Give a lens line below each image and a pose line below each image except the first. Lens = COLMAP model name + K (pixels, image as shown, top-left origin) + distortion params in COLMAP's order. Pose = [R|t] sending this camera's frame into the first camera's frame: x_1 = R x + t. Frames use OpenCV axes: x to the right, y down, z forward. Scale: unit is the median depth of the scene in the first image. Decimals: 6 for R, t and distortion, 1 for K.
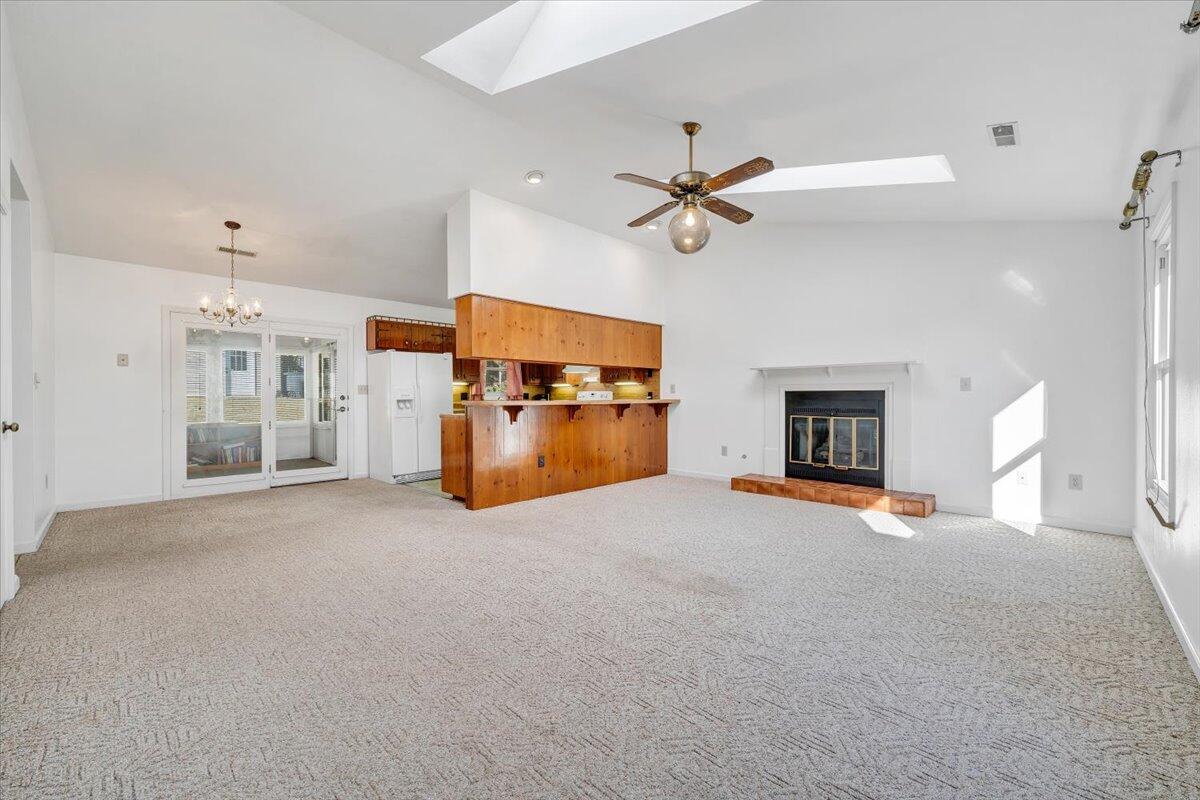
lens RADIAL K [[497.2, 0, 600.0], [0, 497.2, 400.0], [0, 0, 1]] dist [-0.001524, -0.000088]
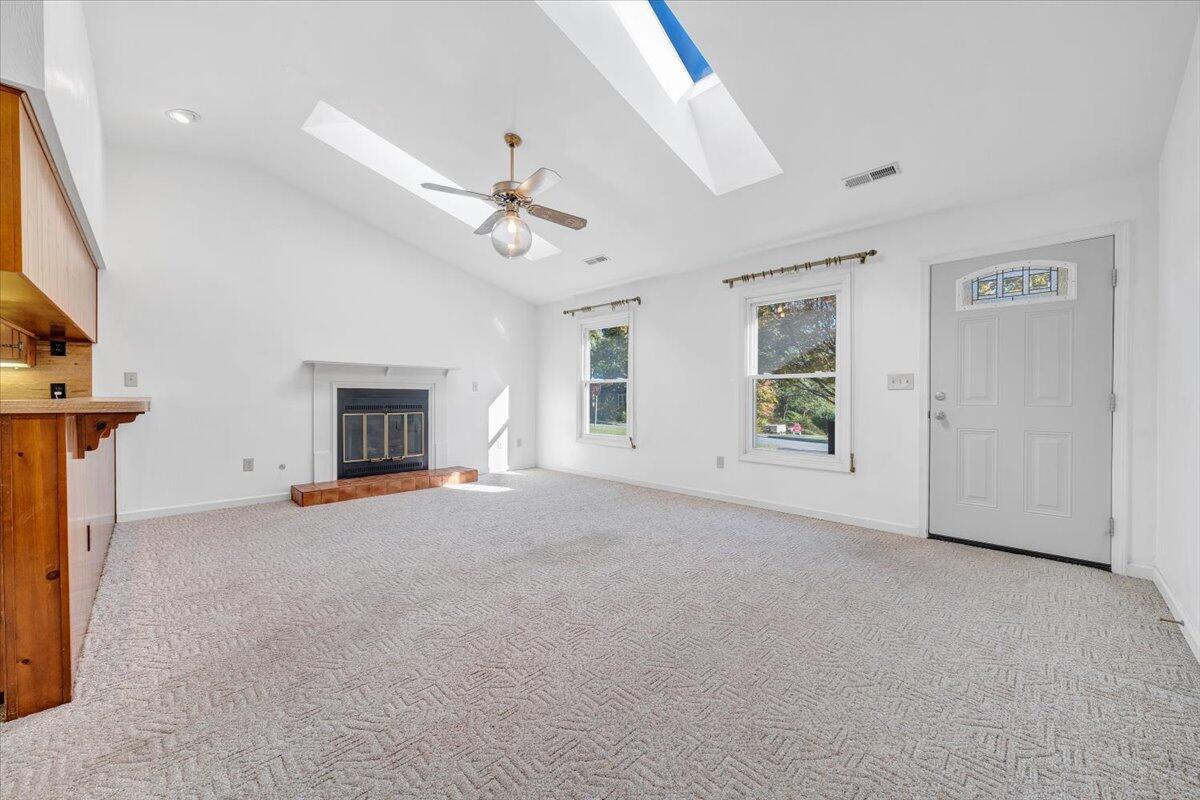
lens RADIAL K [[433.4, 0, 621.0], [0, 433.4, 400.4], [0, 0, 1]] dist [0.001444, 0.000203]
pose [[-0.023290, -0.008666, 0.999691, -0.508001], [0.002633, 0.999958, 0.008730, -0.000464], [-0.999725, 0.002836, -0.023266, 0.540728]]
